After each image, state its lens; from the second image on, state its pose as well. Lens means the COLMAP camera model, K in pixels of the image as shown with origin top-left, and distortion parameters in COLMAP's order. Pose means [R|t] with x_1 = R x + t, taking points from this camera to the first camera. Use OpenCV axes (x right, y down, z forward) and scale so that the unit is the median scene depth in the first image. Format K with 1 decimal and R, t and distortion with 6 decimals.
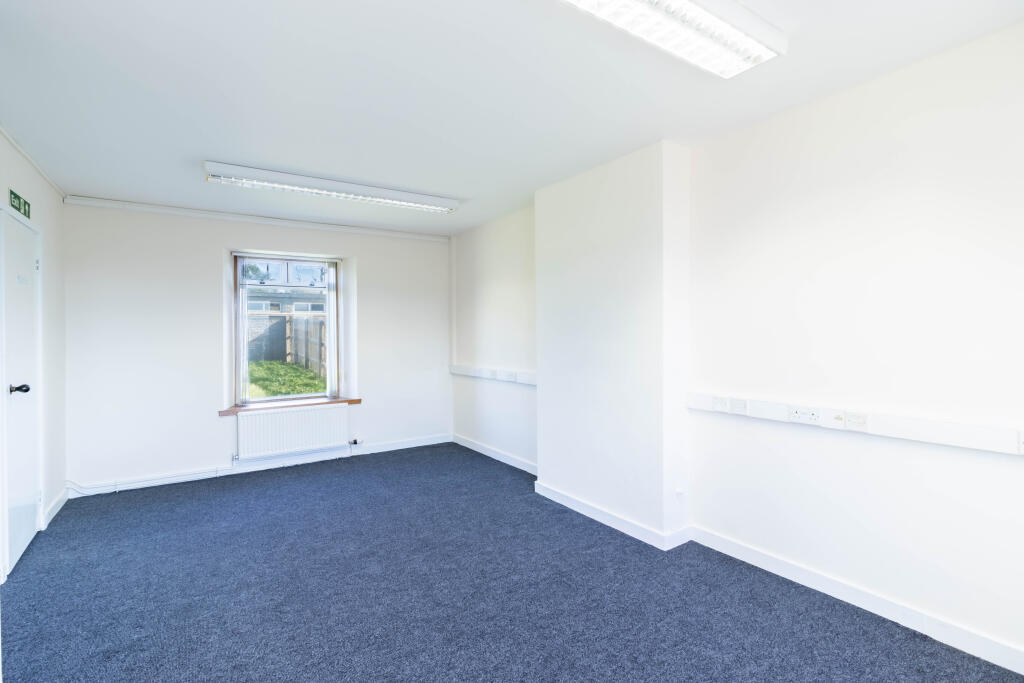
lens RADIAL K [[478.6, 0, 503.1], [0, 478.6, 338.4], [0, 0, 1]] dist [0.003134, 0.000508]
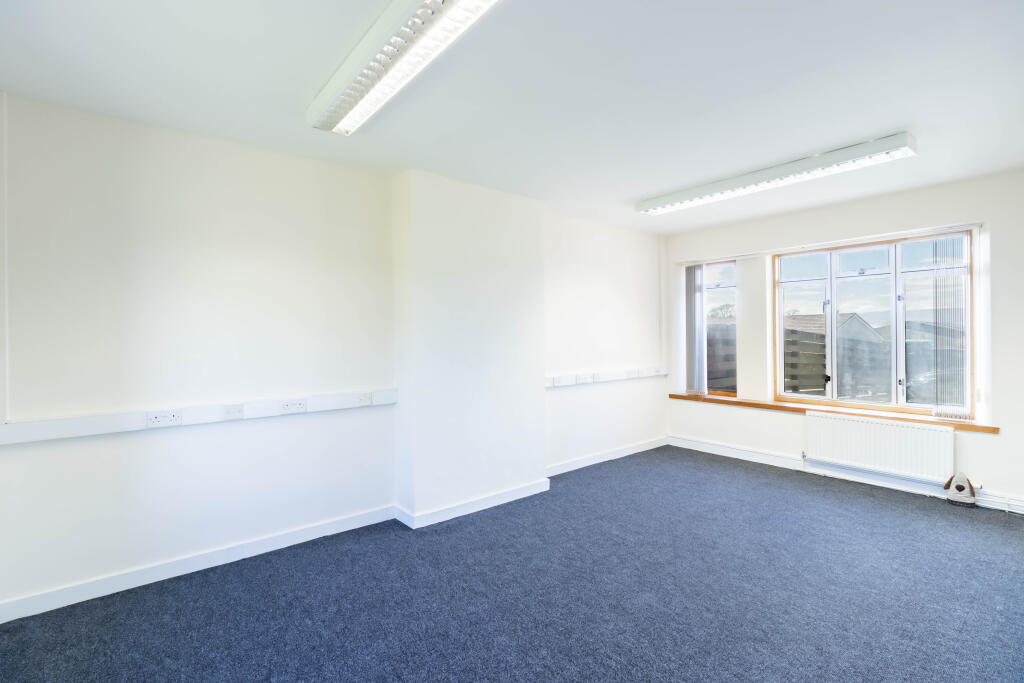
lens RADIAL K [[471.7, 0, 513.3], [0, 471.7, 335.8], [0, 0, 1]] dist [-0.000516, -0.000011]
pose [[-0.110232, 0.010445, 0.993851, -0.973699], [0.022101, 0.999723, -0.008055, -0.004135], [-0.993660, 0.021077, -0.110432, 1.161532]]
